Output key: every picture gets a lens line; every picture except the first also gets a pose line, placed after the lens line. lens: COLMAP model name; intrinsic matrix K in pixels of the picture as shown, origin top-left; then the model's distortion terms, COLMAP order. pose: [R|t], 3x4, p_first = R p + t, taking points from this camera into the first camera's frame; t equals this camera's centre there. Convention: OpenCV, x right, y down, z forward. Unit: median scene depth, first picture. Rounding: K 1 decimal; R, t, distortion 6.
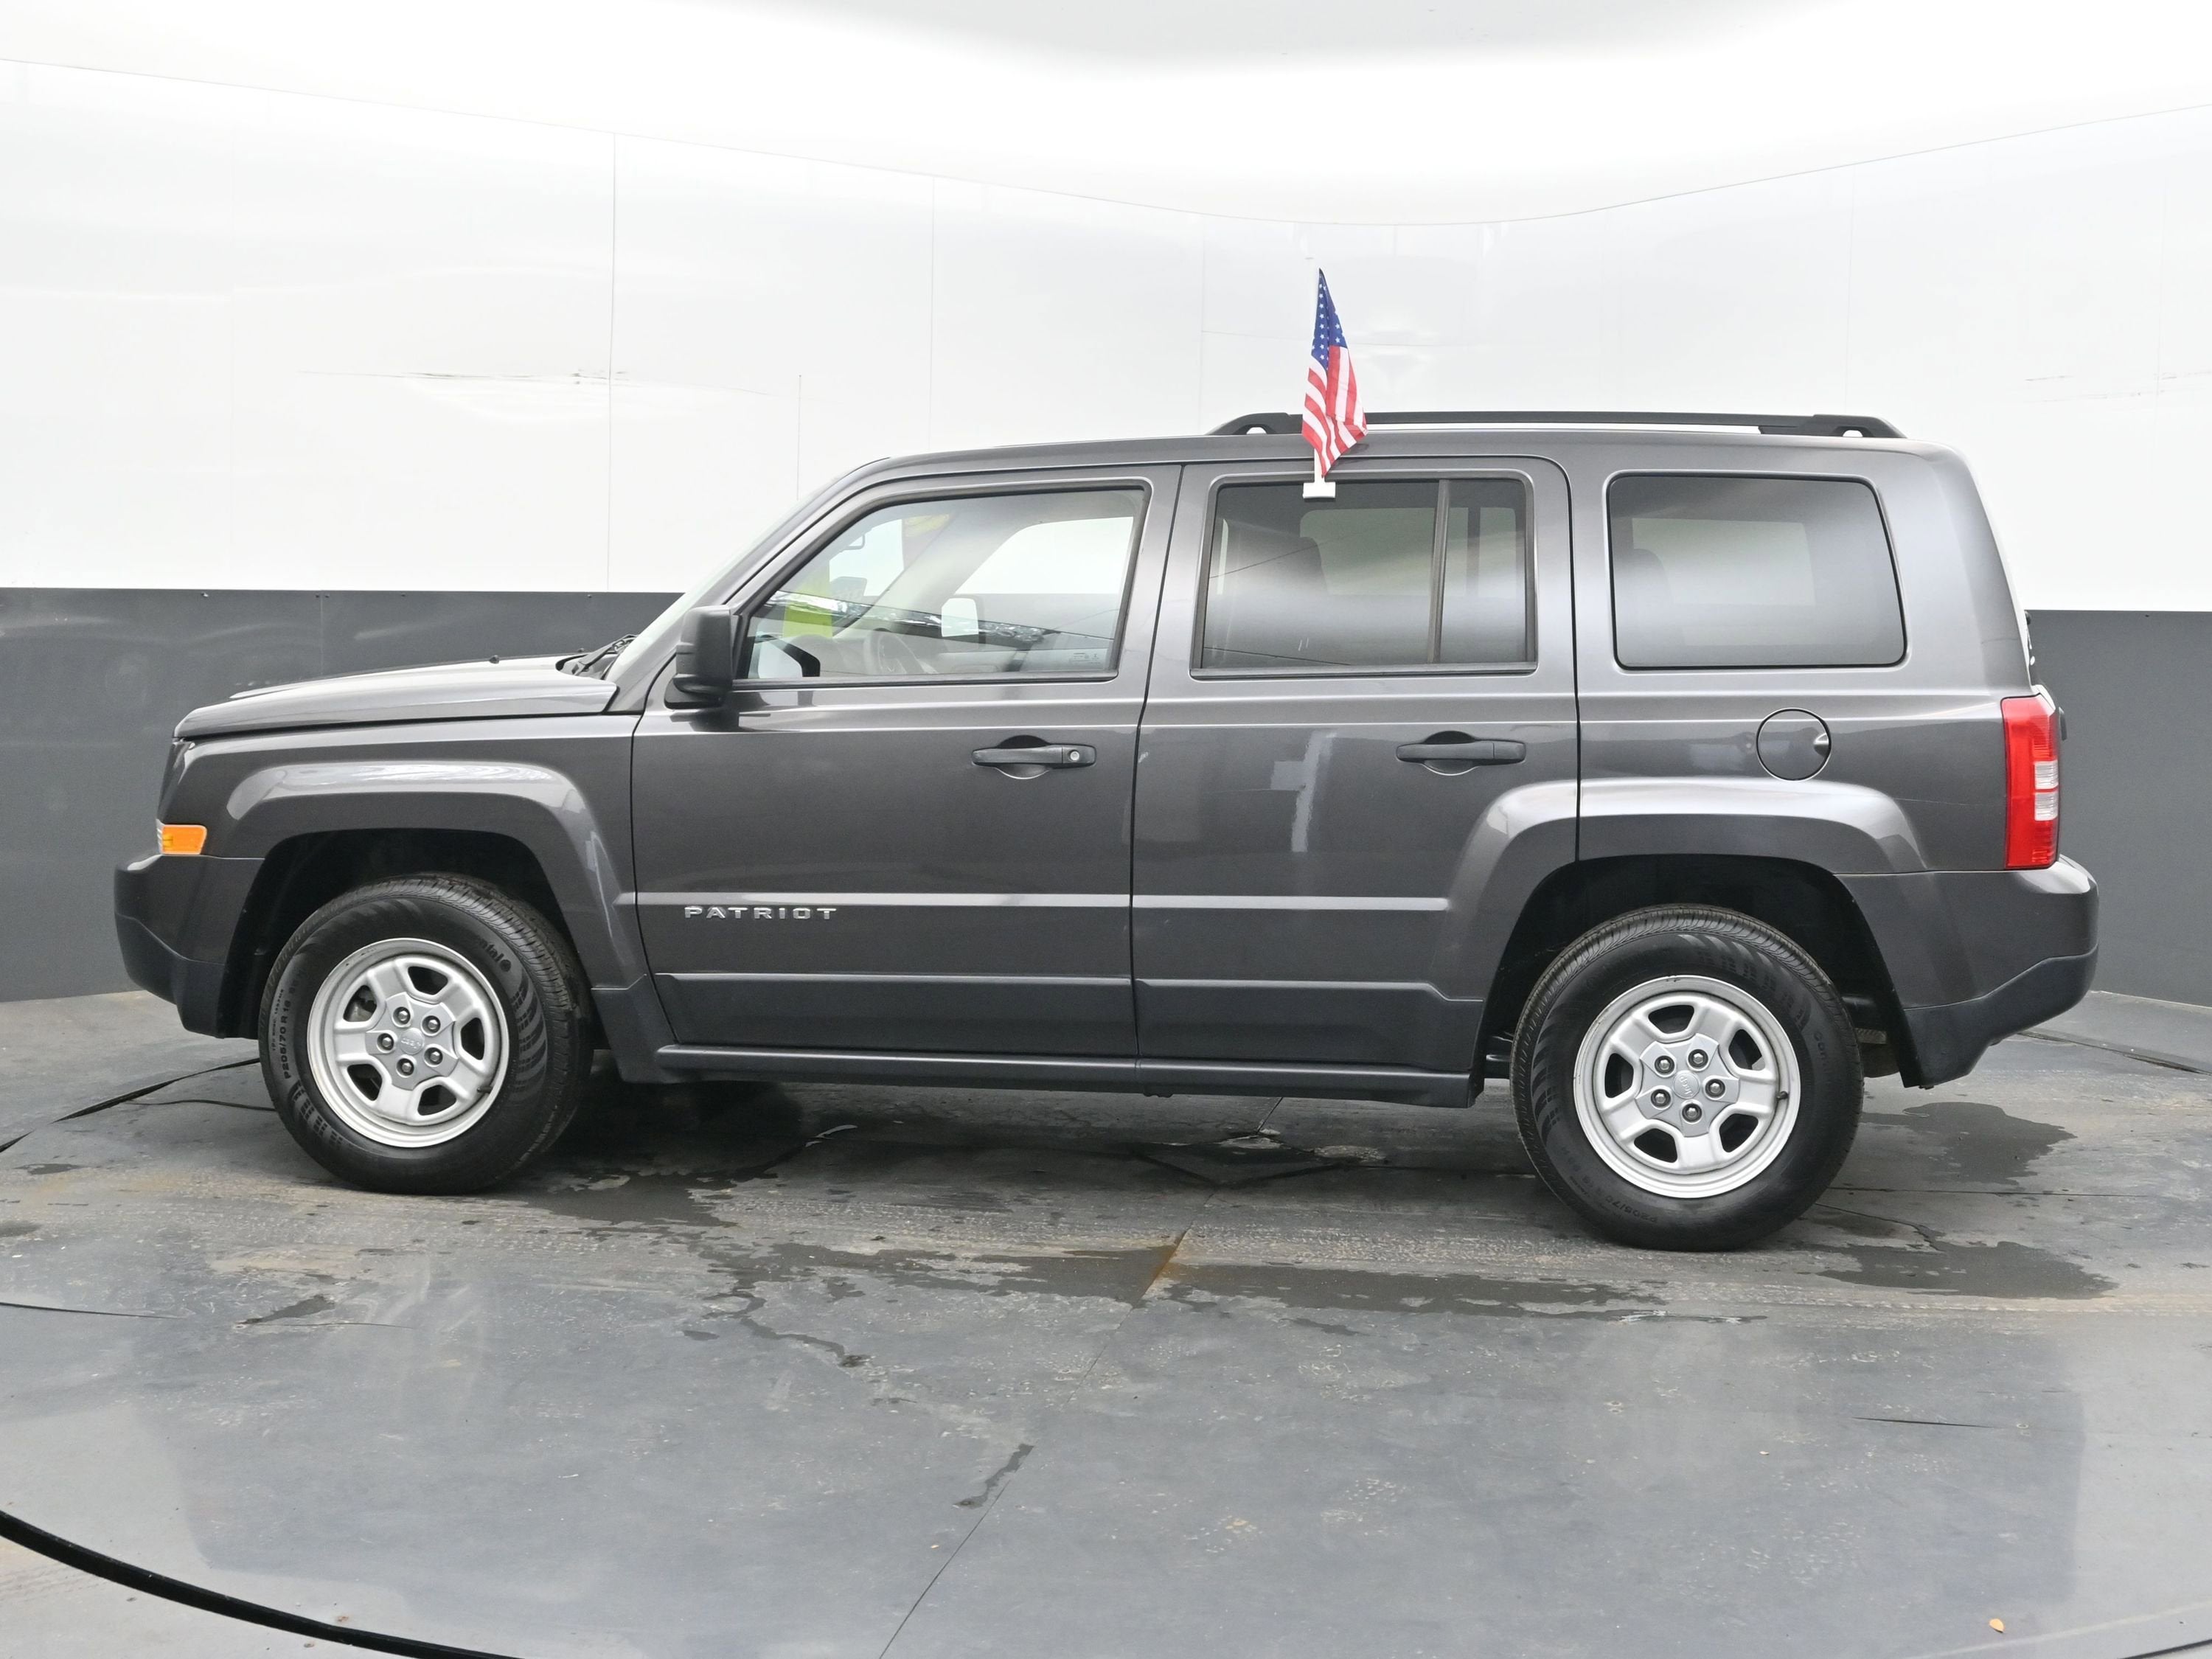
lens RADIAL K [[2531.4, 0, 1264.5], [0, 2531.4, 708.4], [0, 0, 1]] dist [0.006086, -0.021757]
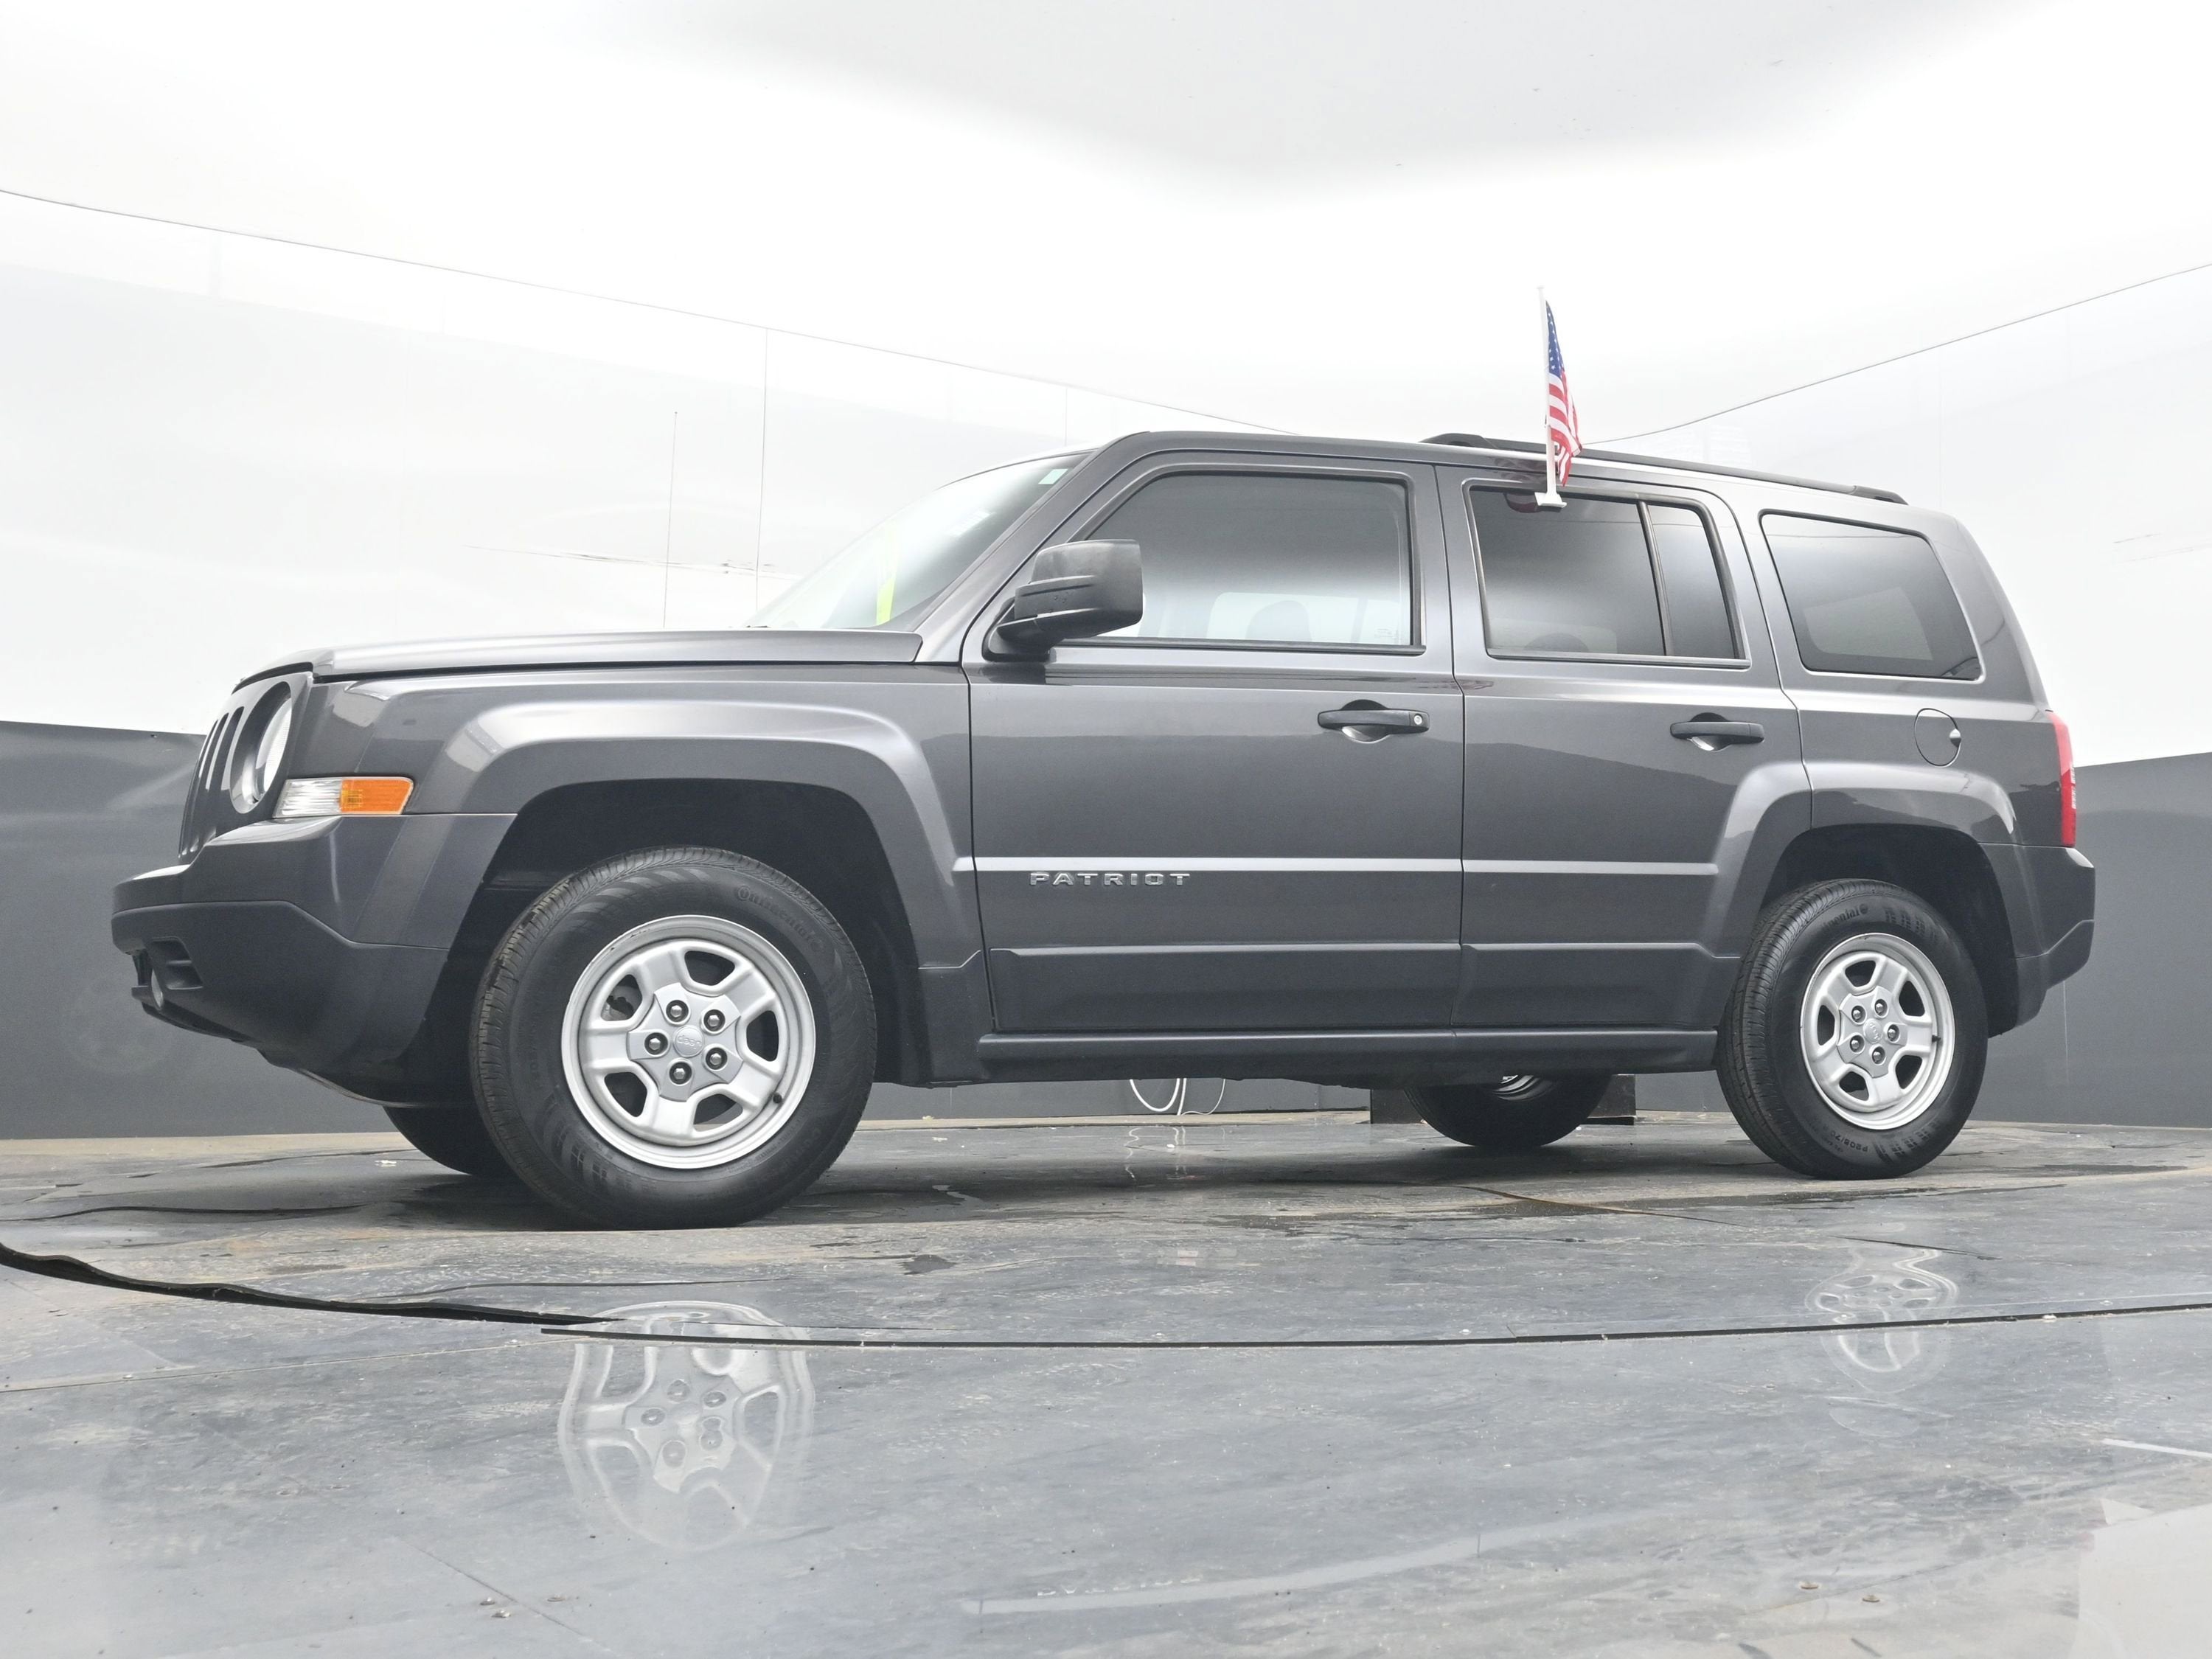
lens RADIAL K [[2474.0, 0, 1346.0], [0, 2474.0, 831.0], [0, 0, 1]] dist [-0.007161, 0.009282]
pose [[0.813373, 0.032056, 0.580858, -0.678015], [0.044643, 0.992097, -0.117265, 0.179095], [-0.580026, 0.121311, 0.805514, 0.226067]]
